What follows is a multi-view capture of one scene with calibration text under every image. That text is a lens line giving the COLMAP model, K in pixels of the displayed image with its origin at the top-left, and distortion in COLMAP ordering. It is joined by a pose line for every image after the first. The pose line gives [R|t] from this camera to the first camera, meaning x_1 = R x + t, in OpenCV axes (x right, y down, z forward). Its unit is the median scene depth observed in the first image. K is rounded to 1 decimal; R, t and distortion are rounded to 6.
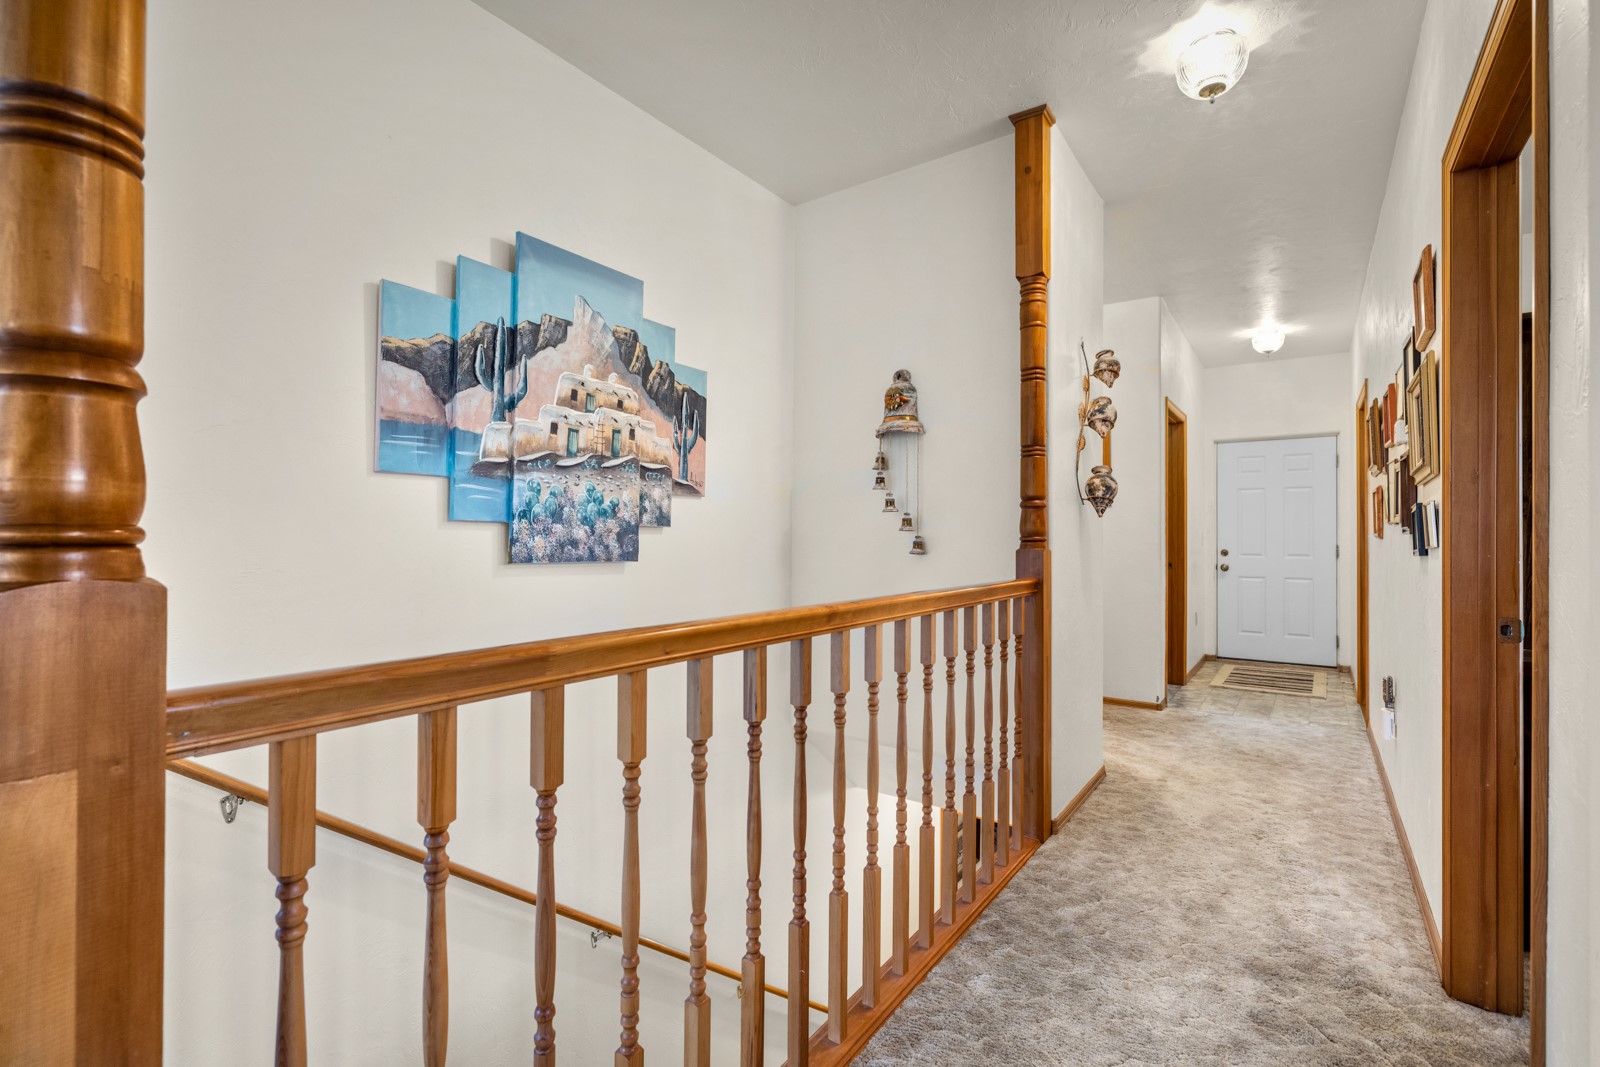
lens RADIAL K [[726.4, 0, 800.8], [0, 726.4, 535.1], [0, 0, 1]] dist [-0.010565, 0.000748]
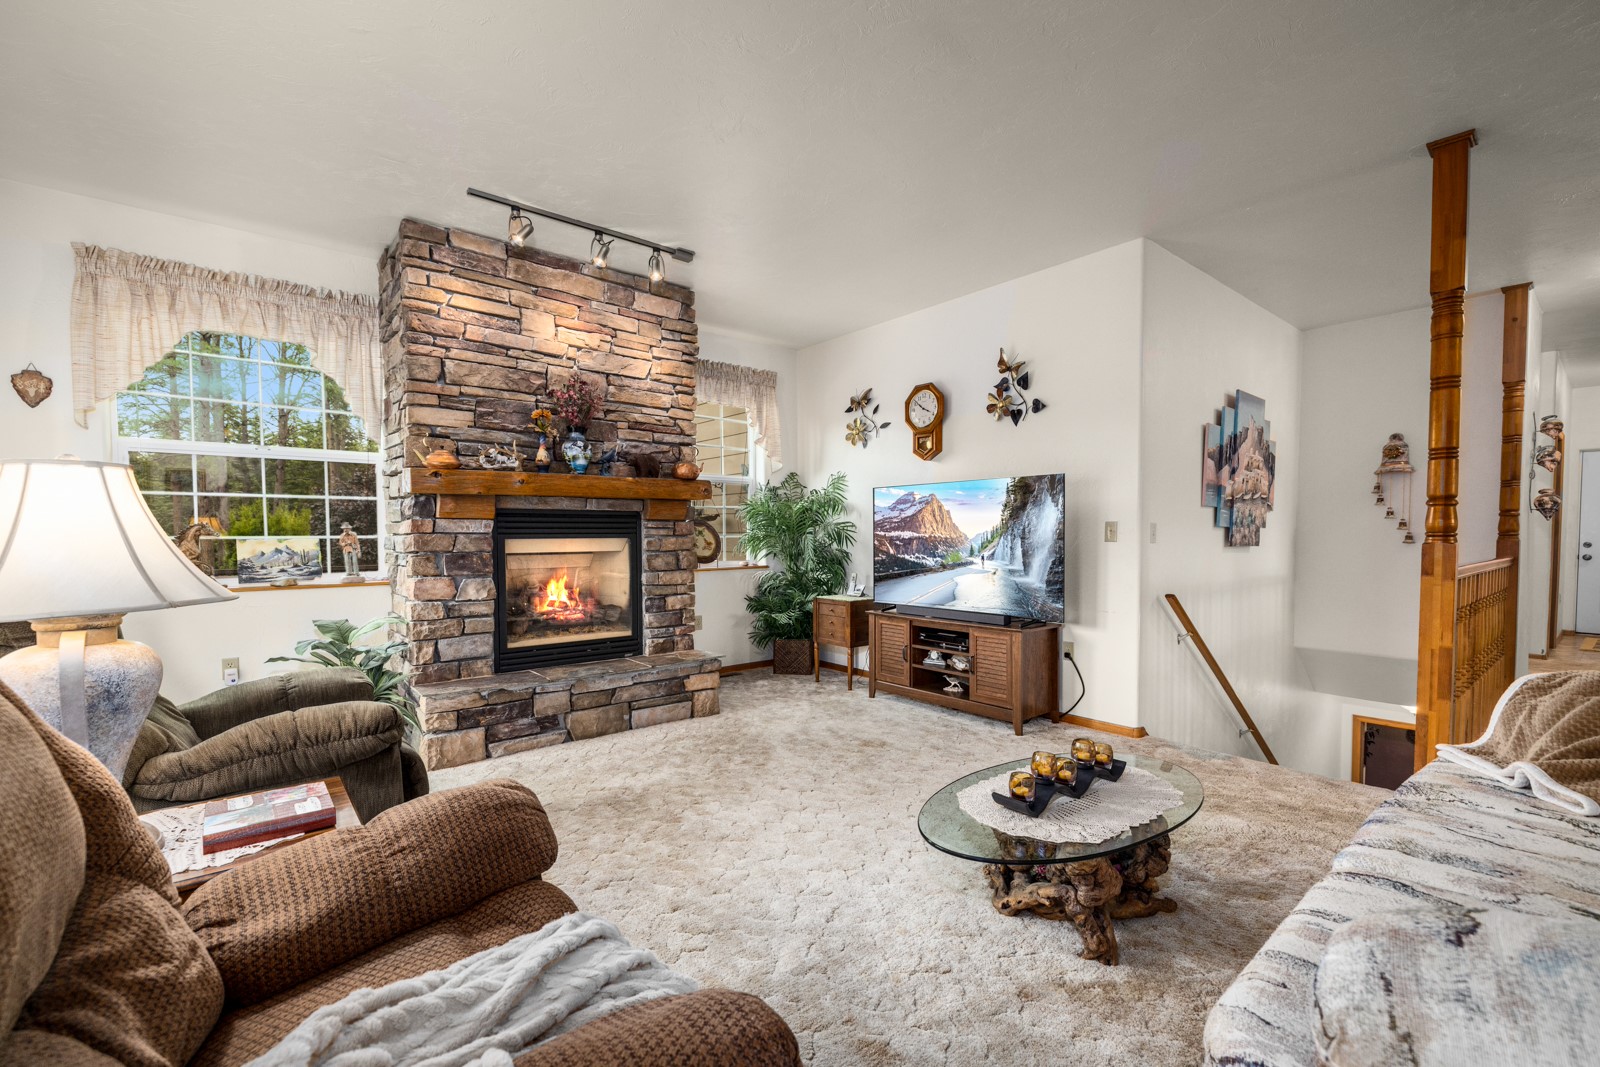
lens RADIAL K [[673.9, 0, 791.8], [0, 673.9, 561.5], [0, 0, 1]] dist [-0.004629, 0.000998]
pose [[0.960310, 0.007093, -0.278843, -0.790991], [0.005001, 0.999078, 0.042637, -0.005217], [0.278889, -0.042339, 0.959390, -0.922091]]
